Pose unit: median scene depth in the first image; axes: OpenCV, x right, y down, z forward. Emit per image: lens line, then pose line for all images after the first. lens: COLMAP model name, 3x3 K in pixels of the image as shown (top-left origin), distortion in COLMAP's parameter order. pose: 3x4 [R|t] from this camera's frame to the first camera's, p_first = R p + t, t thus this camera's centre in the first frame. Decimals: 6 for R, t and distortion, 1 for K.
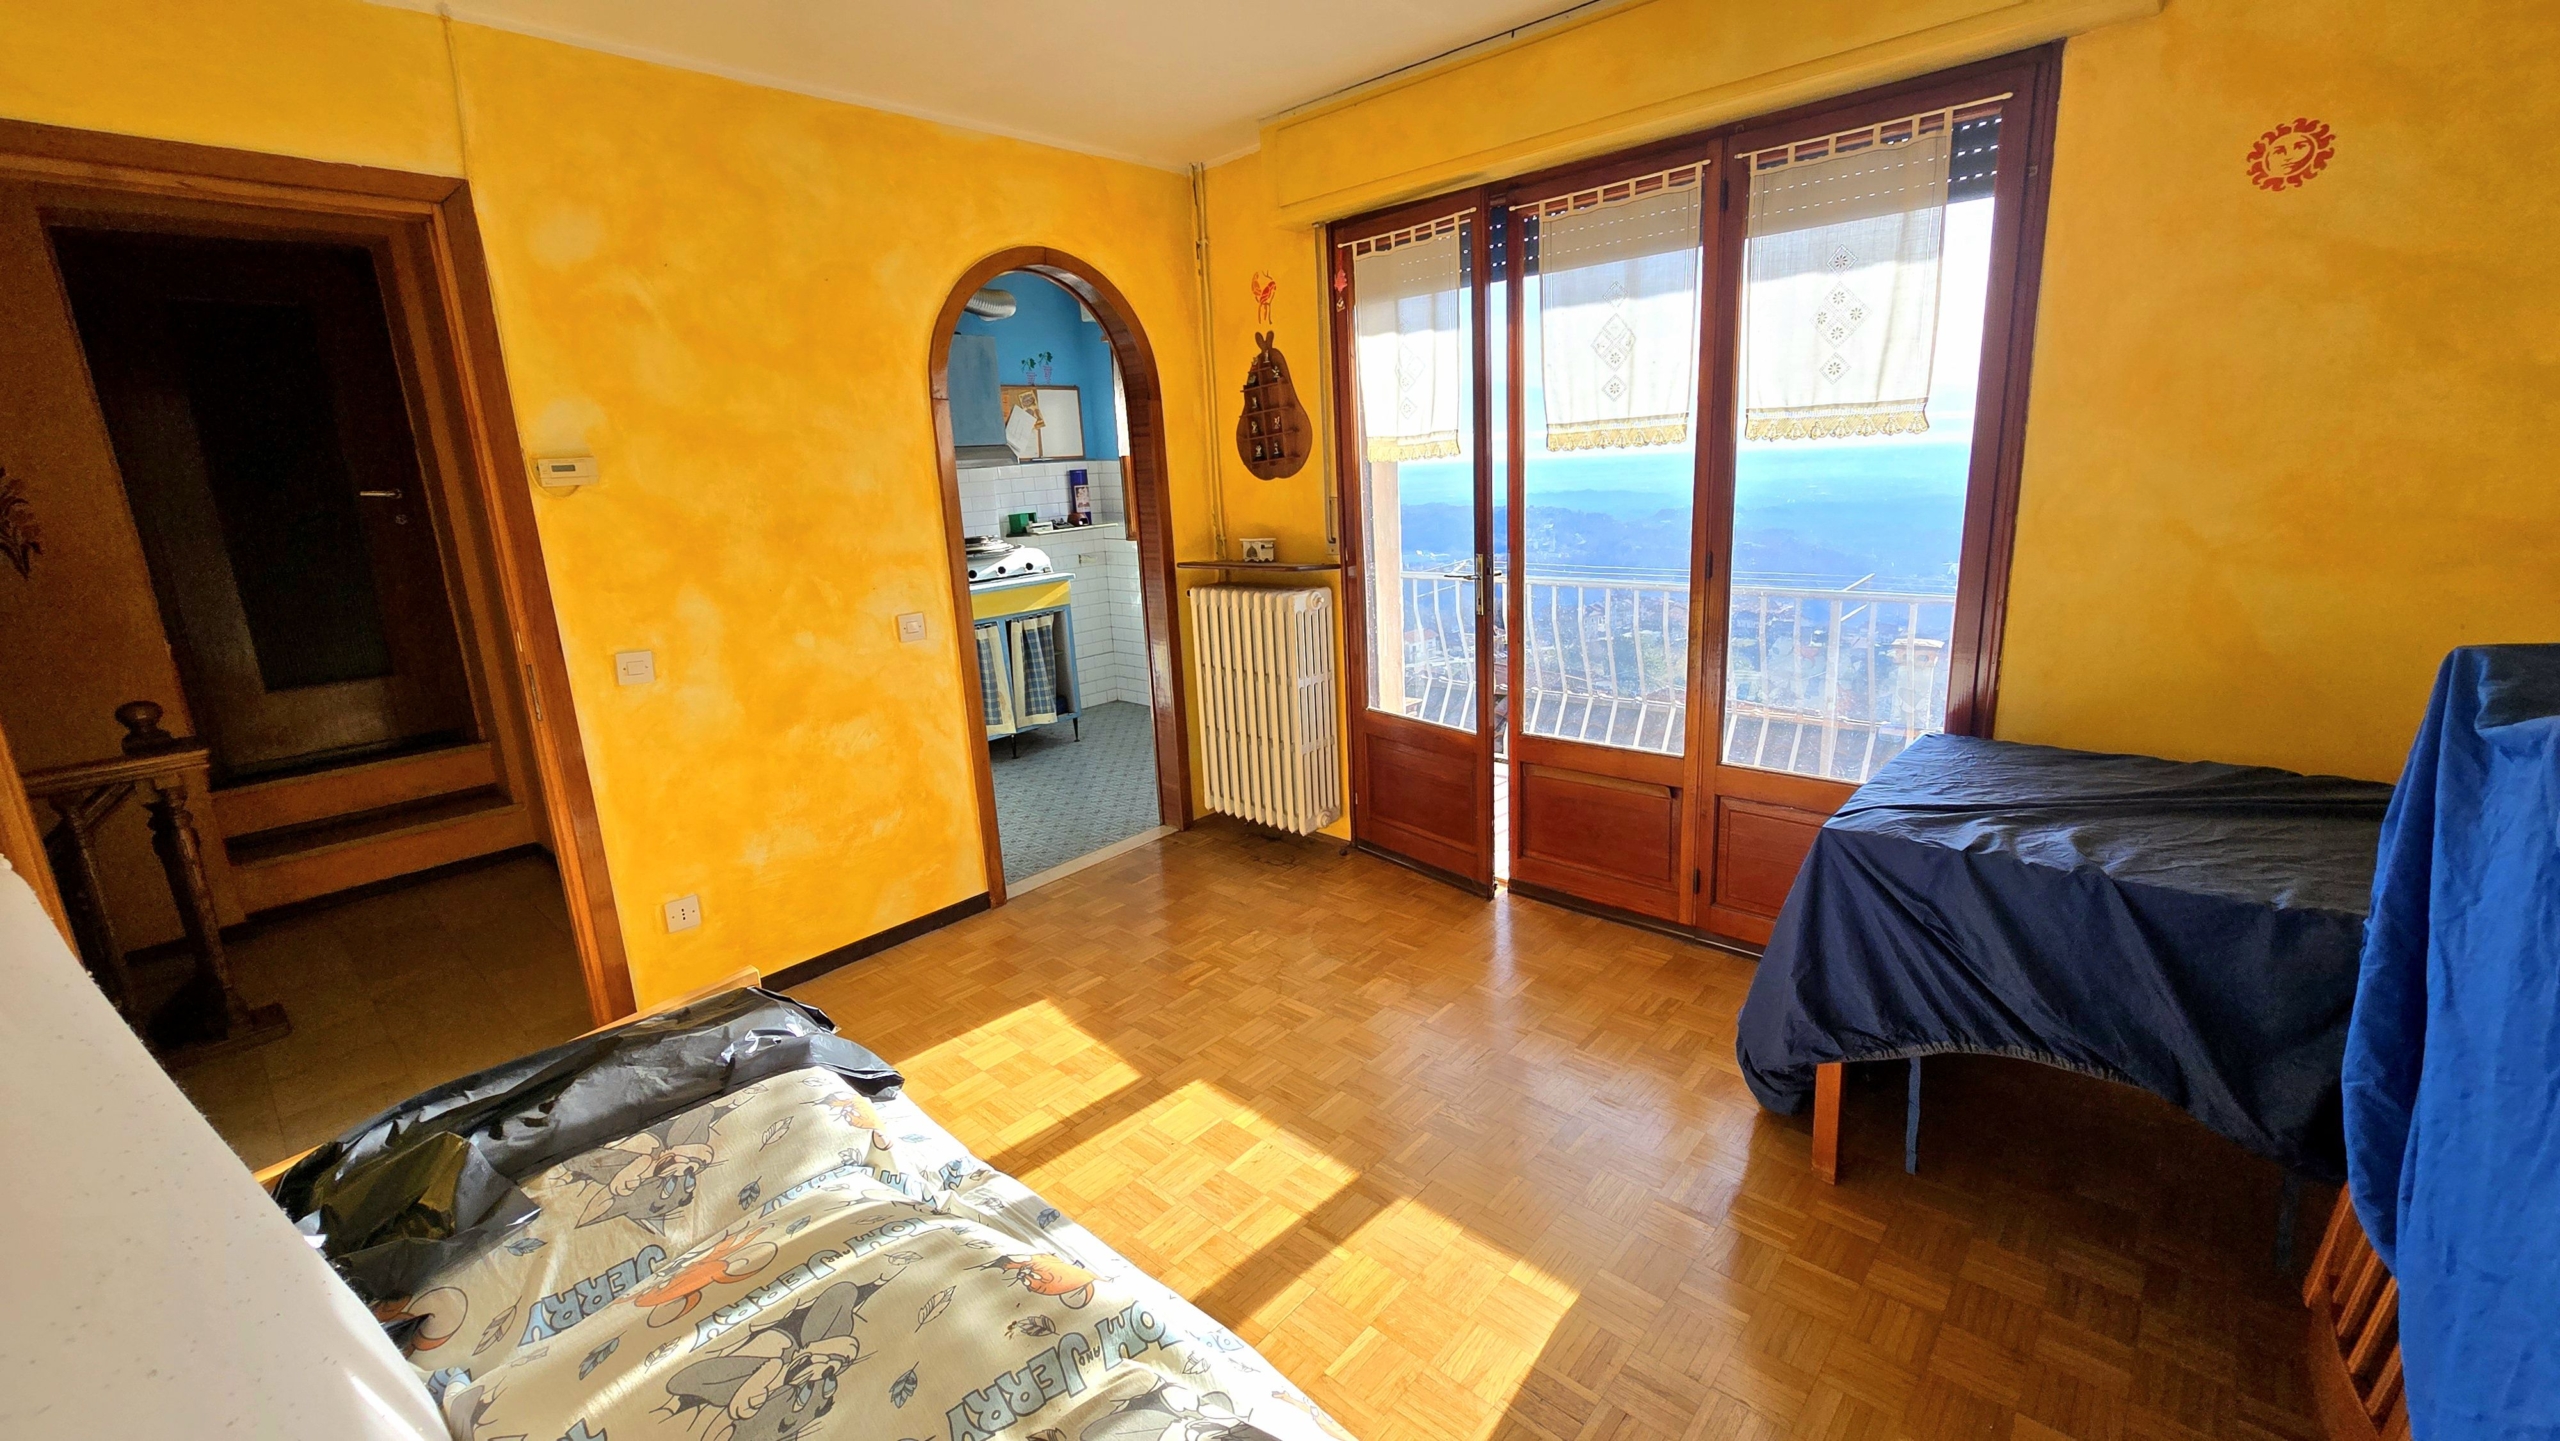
lens RADIAL K [[1045.6, 0, 1295.4], [0, 1045.6, 693.6], [0, 0, 1]] dist [0.002322, -0.000059]
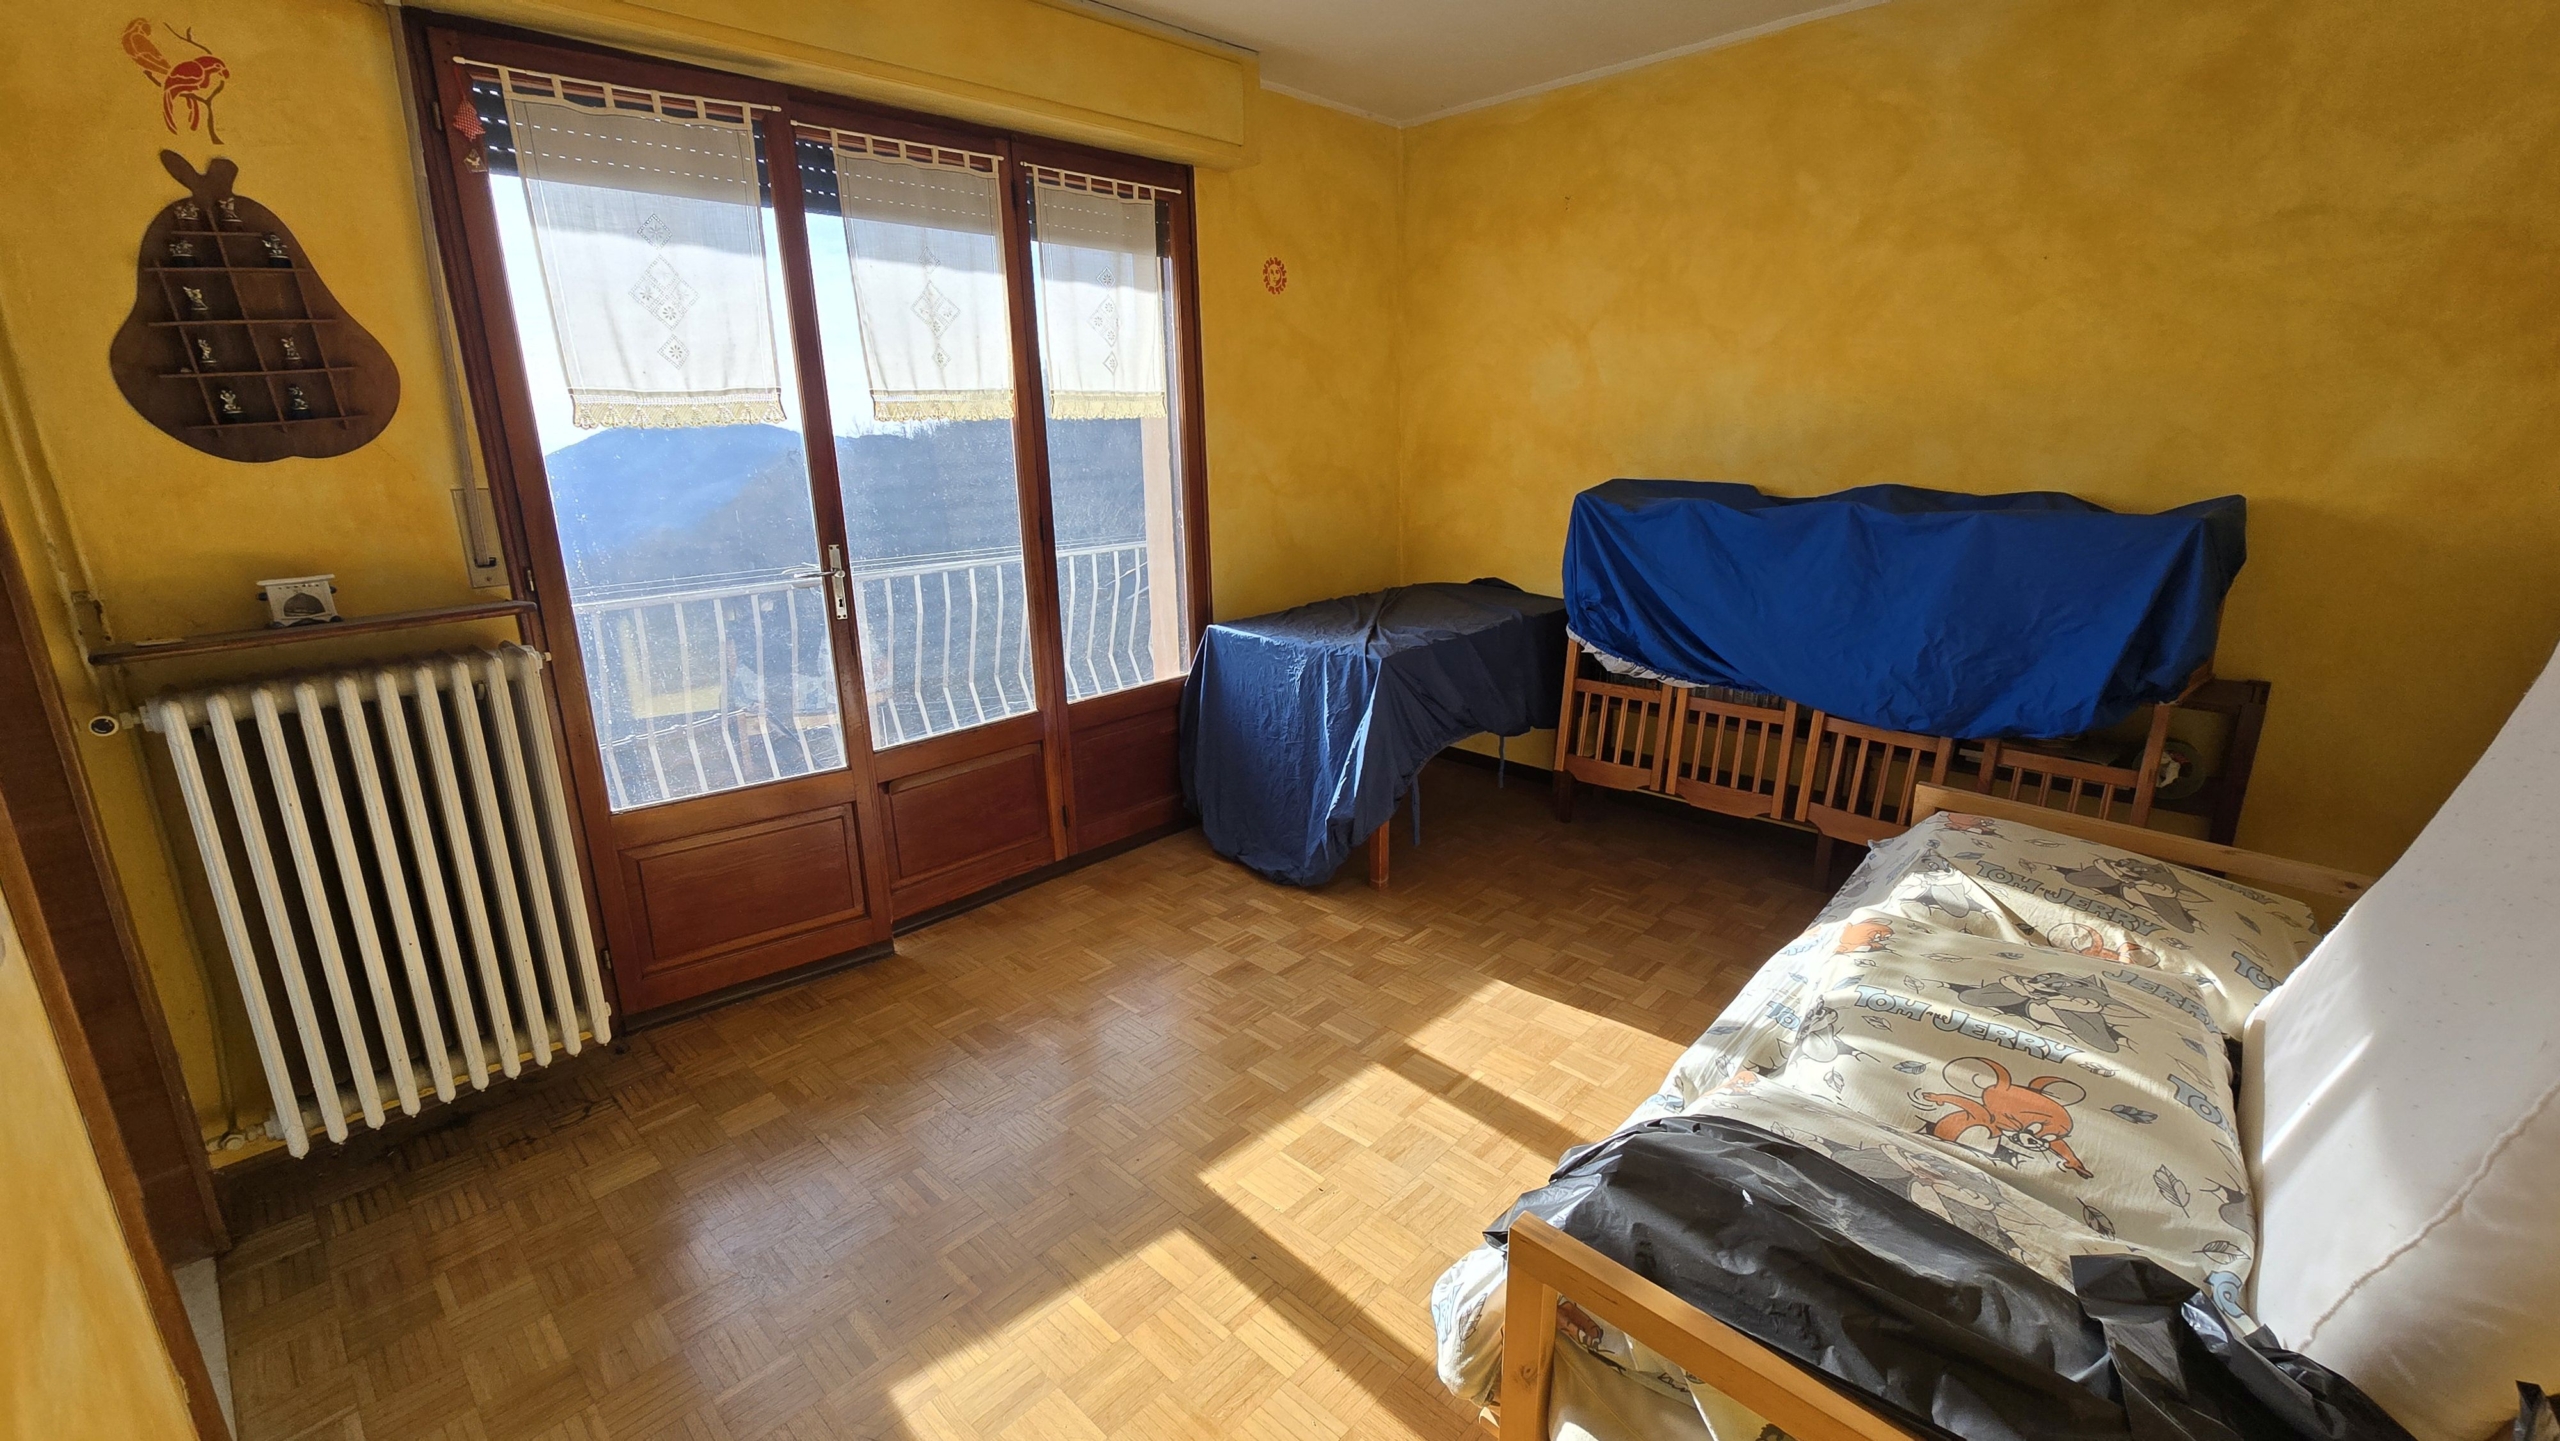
lens RADIAL K [[1032.7, 0, 1292.6], [0, 1032.7, 688.0], [0, 0, 1]] dist [-0.002834, -0.000331]
pose [[0.028256, -0.196567, 0.980083, -0.766256], [0.241369, 0.952803, 0.184138, -0.109412], [-0.970022, 0.231359, 0.074367, 0.764444]]
